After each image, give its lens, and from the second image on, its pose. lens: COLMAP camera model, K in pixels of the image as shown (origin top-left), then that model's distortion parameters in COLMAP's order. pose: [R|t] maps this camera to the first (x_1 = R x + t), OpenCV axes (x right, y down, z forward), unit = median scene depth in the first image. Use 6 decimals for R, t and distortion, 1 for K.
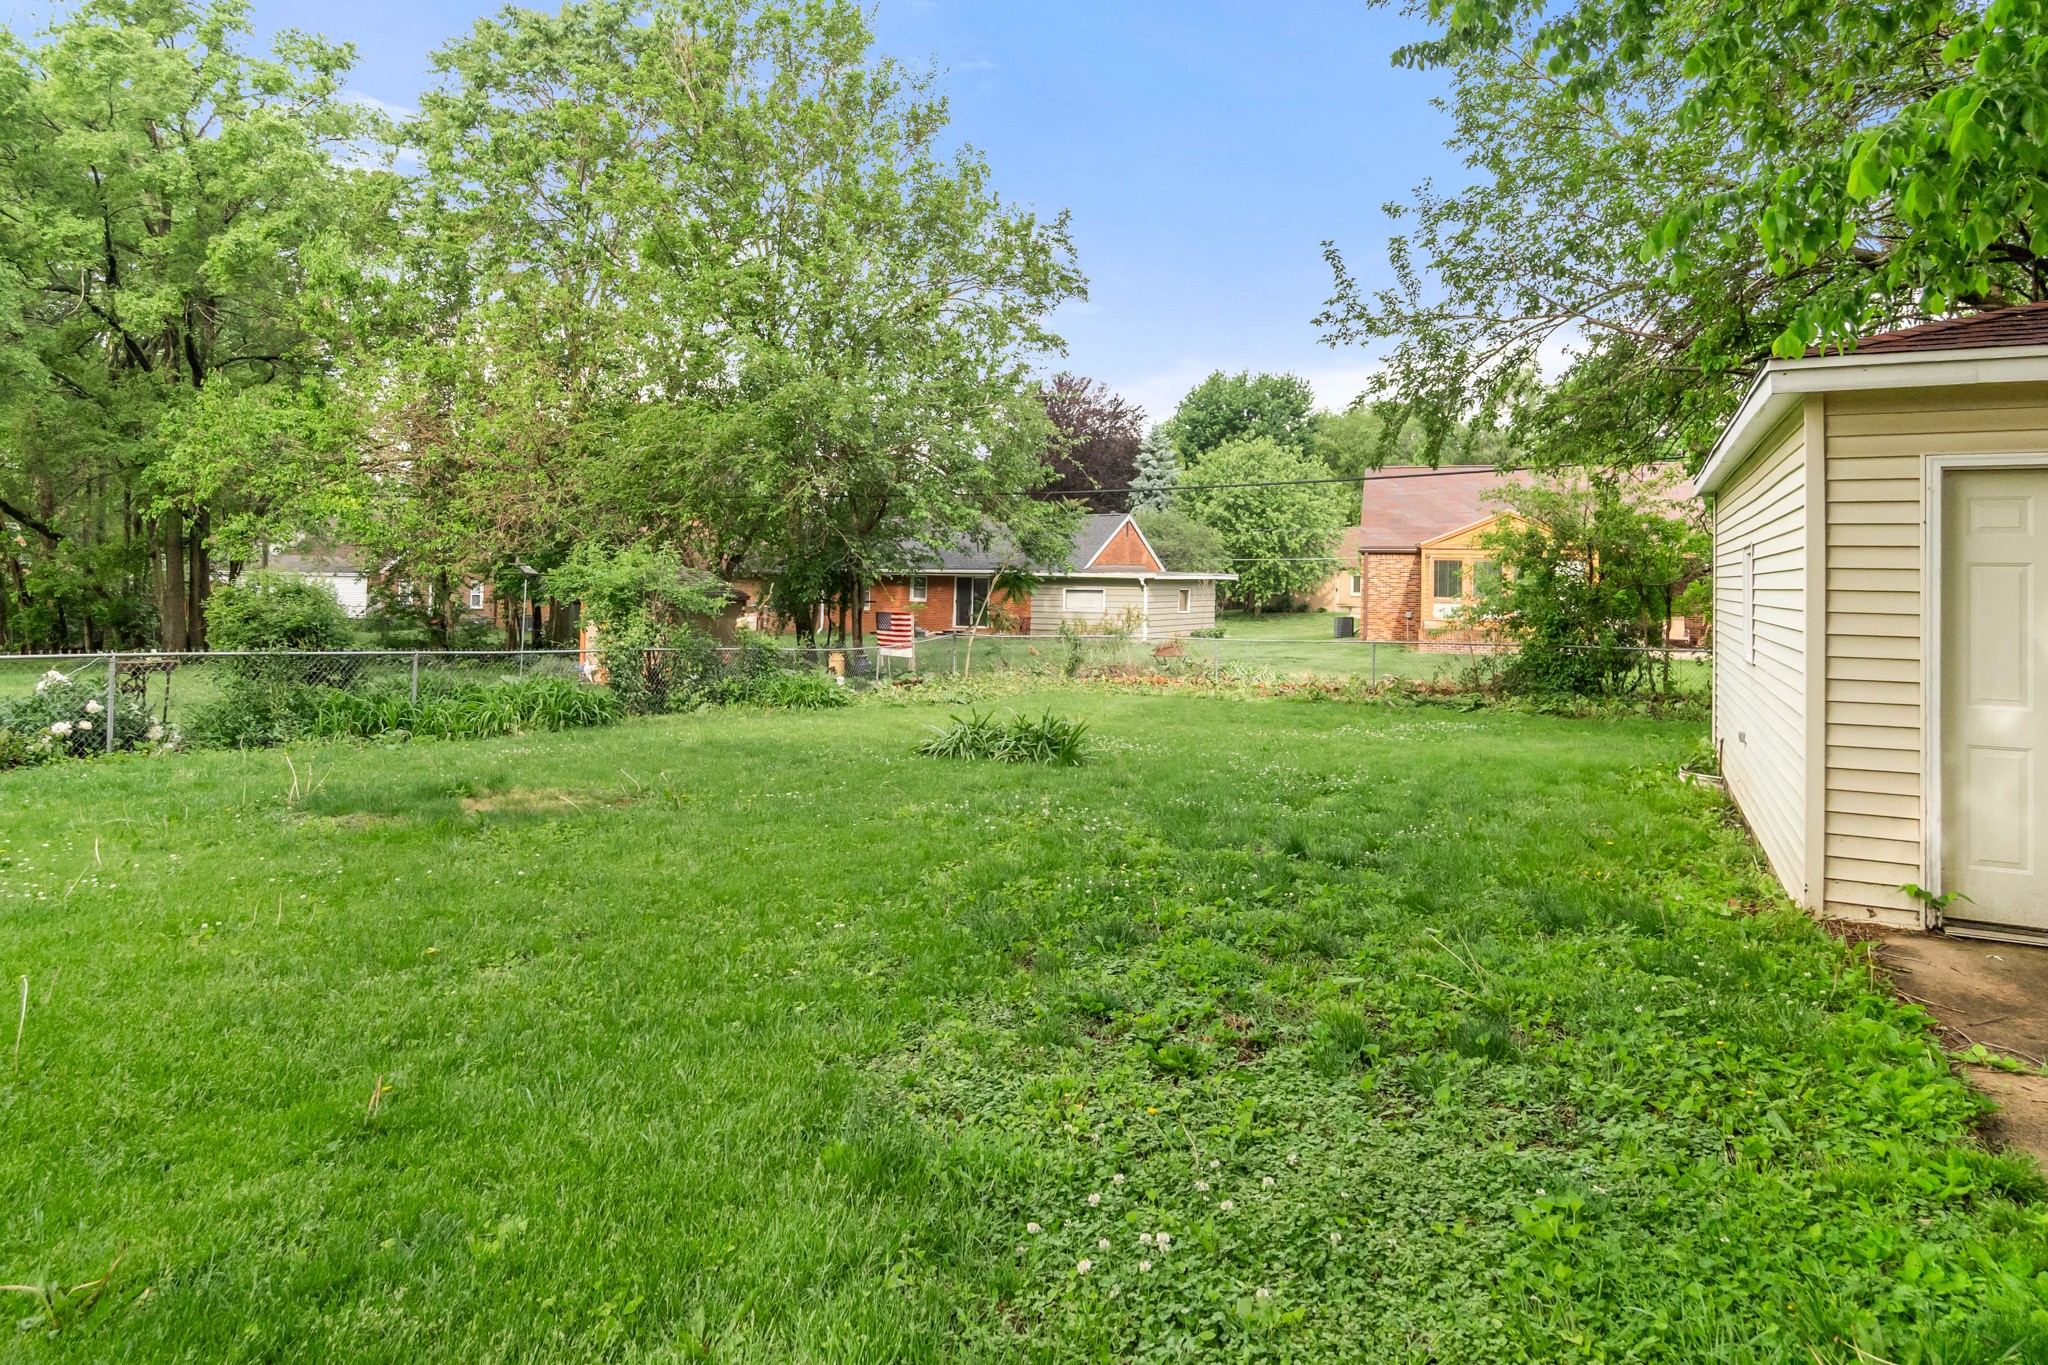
lens RADIAL K [[1176.6, 0, 1024.9], [0, 1176.6, 597.6], [0, 0, 1]] dist [0.000644, 0.000157]
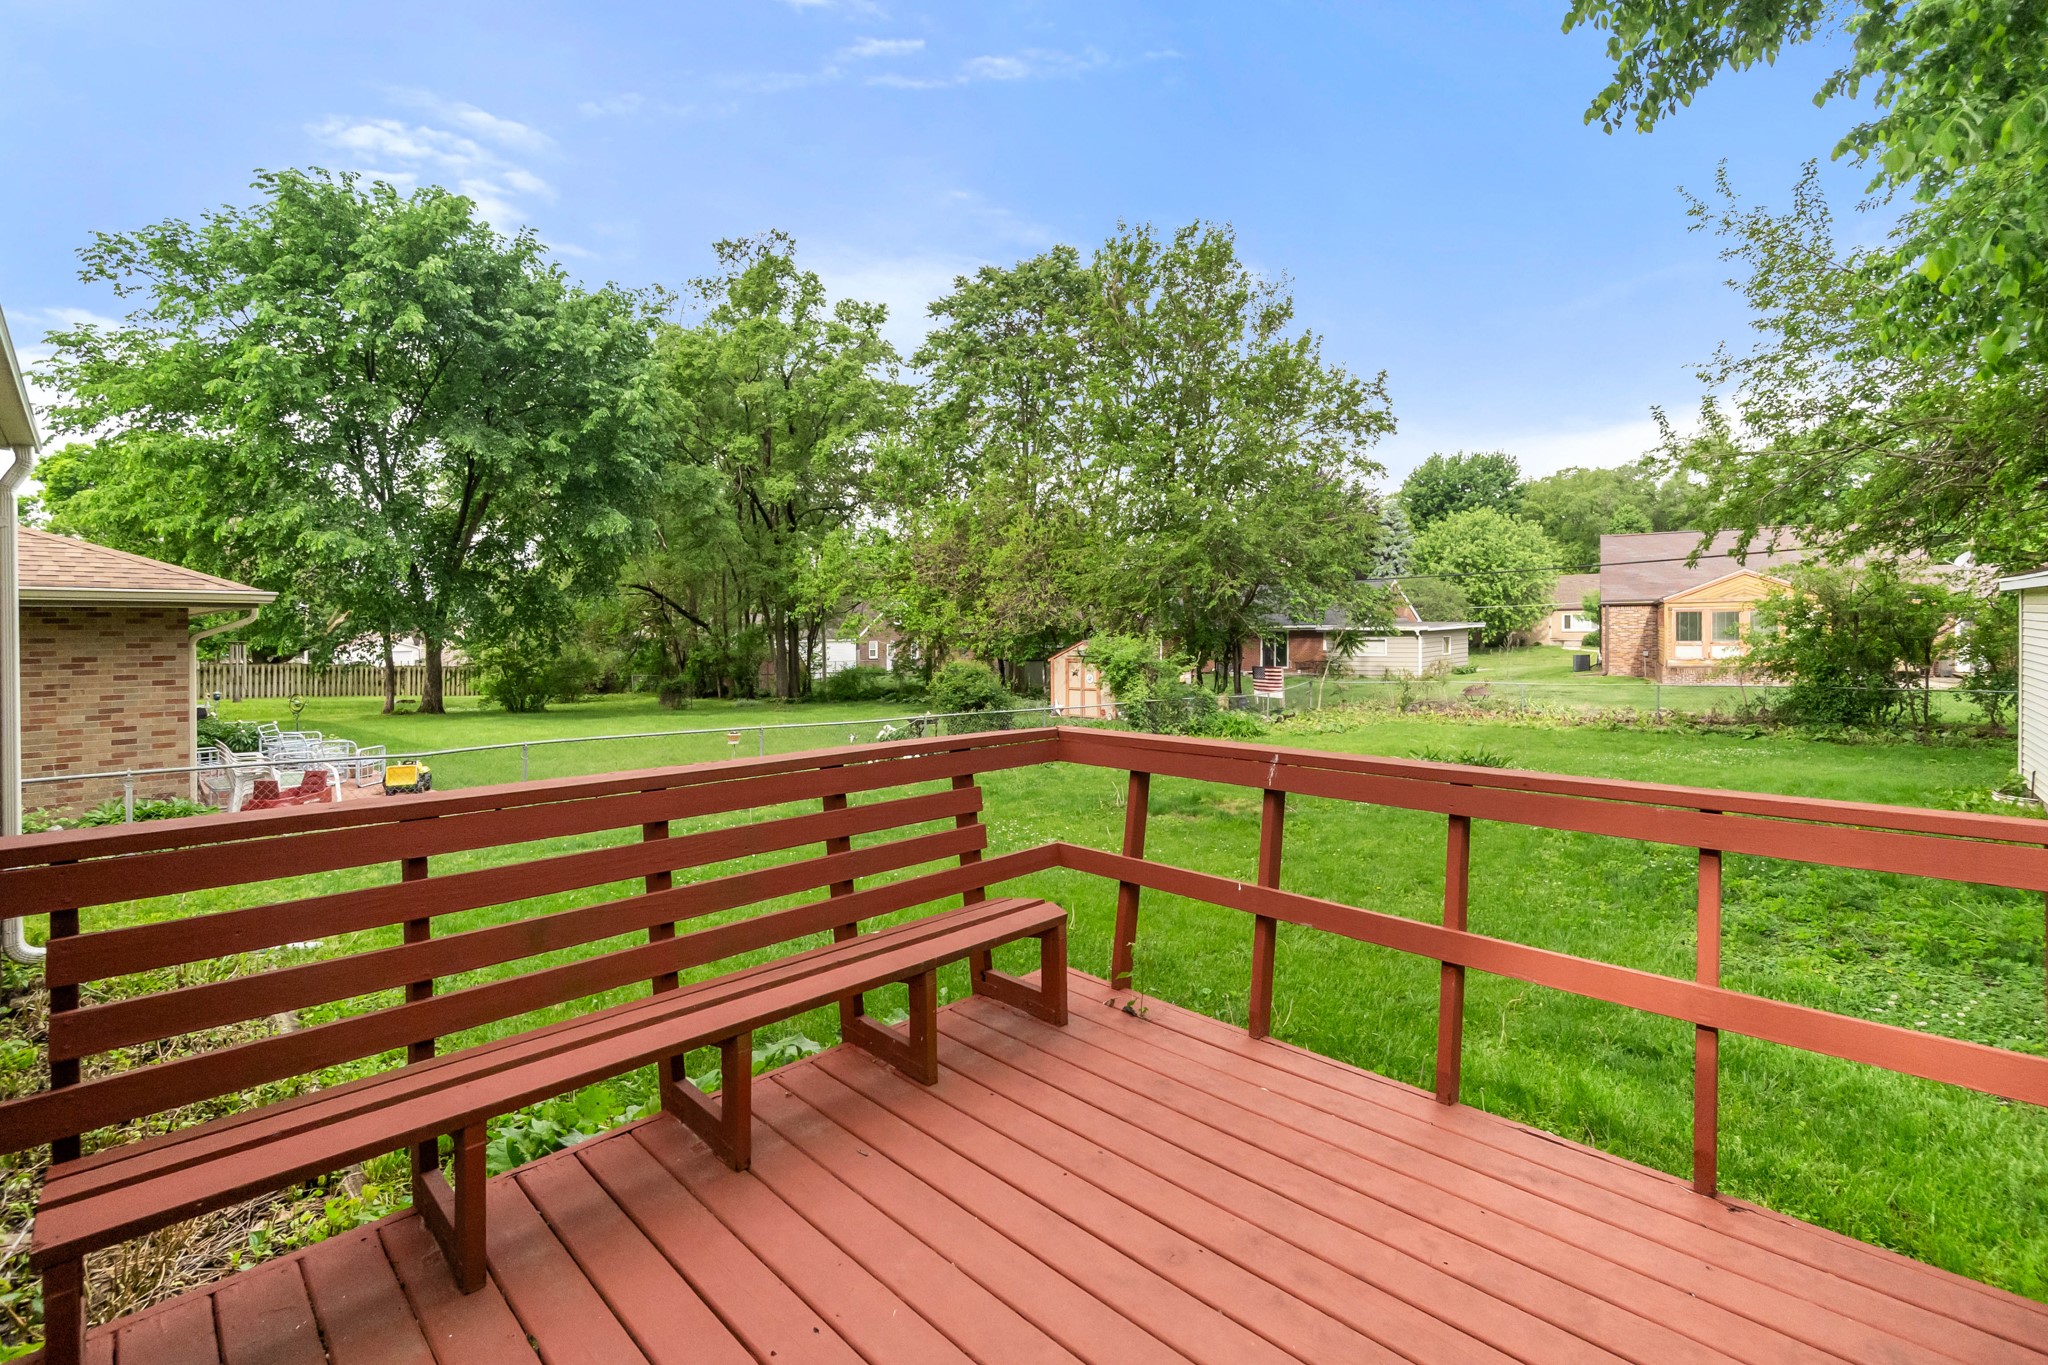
lens RADIAL K [[895.0, 0, 1019.3], [0, 895.0, 660.3], [0, 0, 1]] dist [-0.002500, 0.000040]
pose [[0.970484, -0.020718, -0.240273, -0.132395], [0.027845, 0.999266, 0.026304, -0.030368], [0.239552, -0.032218, 0.970349, -0.125769]]
